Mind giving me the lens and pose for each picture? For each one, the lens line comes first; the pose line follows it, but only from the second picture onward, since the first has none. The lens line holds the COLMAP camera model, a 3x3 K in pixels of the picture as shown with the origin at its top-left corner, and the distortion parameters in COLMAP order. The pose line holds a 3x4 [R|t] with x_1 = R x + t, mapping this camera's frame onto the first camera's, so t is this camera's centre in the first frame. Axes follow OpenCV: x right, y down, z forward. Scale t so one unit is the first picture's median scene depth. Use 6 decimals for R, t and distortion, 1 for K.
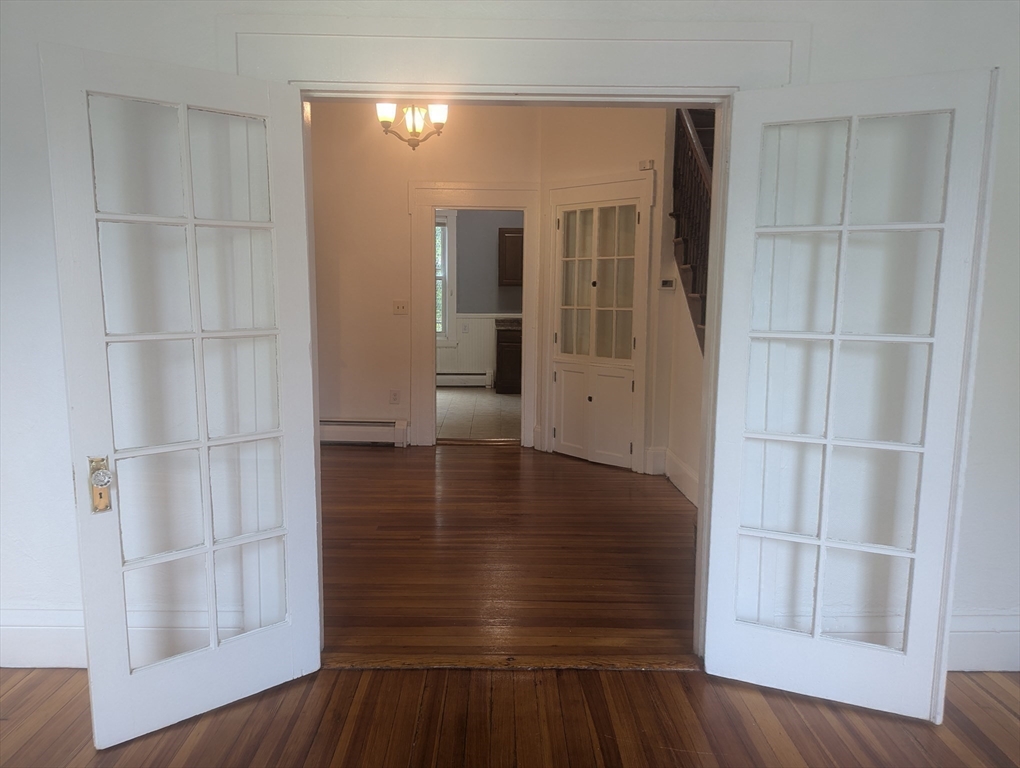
lens RADIAL K [[714.1, 0, 505.3], [0, 714.1, 380.1], [0, 0, 1]] dist [0.071395, -0.071911]
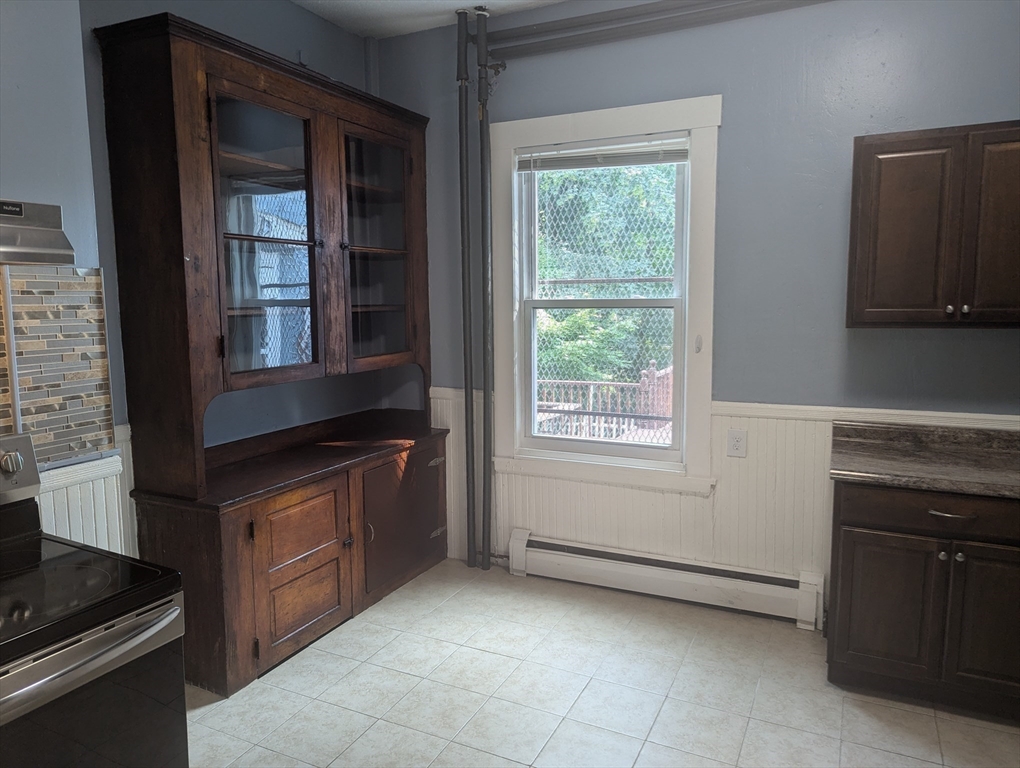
lens RADIAL K [[714.1, 0, 505.3], [0, 714.1, 380.1], [0, 0, 1]] dist [0.071395, -0.071911]
pose [[0.896748, 0.027934, -0.441658, -0.006200], [-0.038972, 0.999113, -0.015939, -0.161740], [0.440821, 0.031505, 0.897042, 1.086632]]
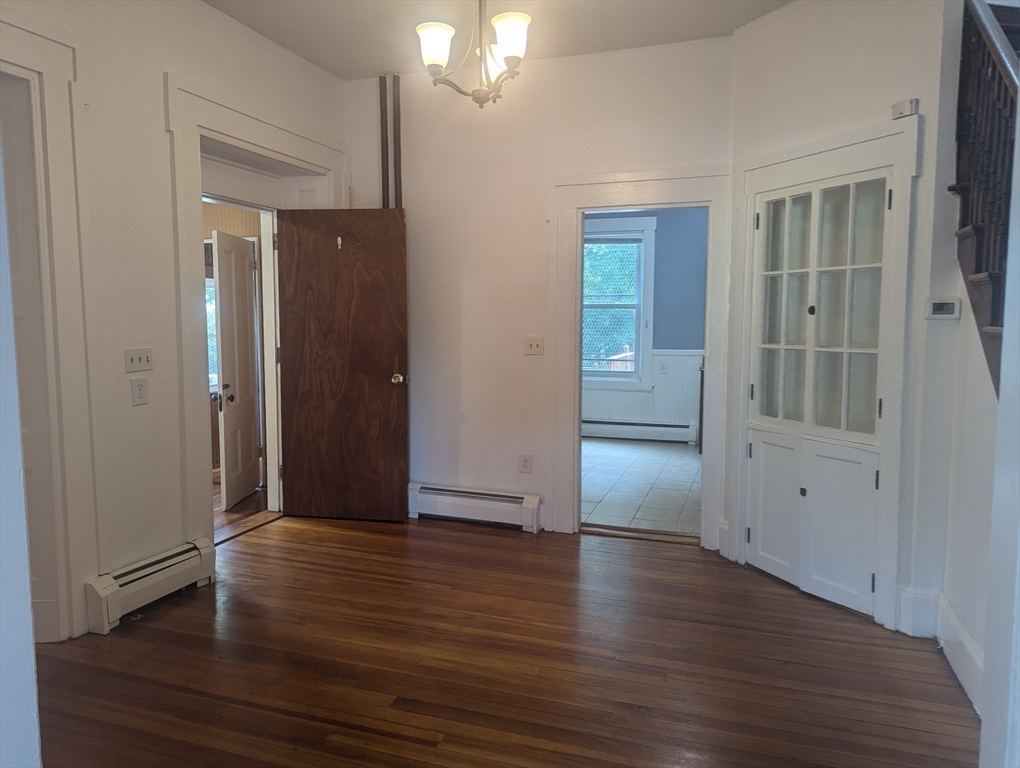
lens RADIAL K [[714.1, 0, 505.3], [0, 714.1, 380.1], [0, 0, 1]] dist [0.071395, -0.071911]
pose [[0.938441, 0.021467, -0.344773, 0.093297], [-0.035559, 0.998768, -0.034601, -0.042198], [0.343605, 0.044730, 0.938048, 0.319821]]
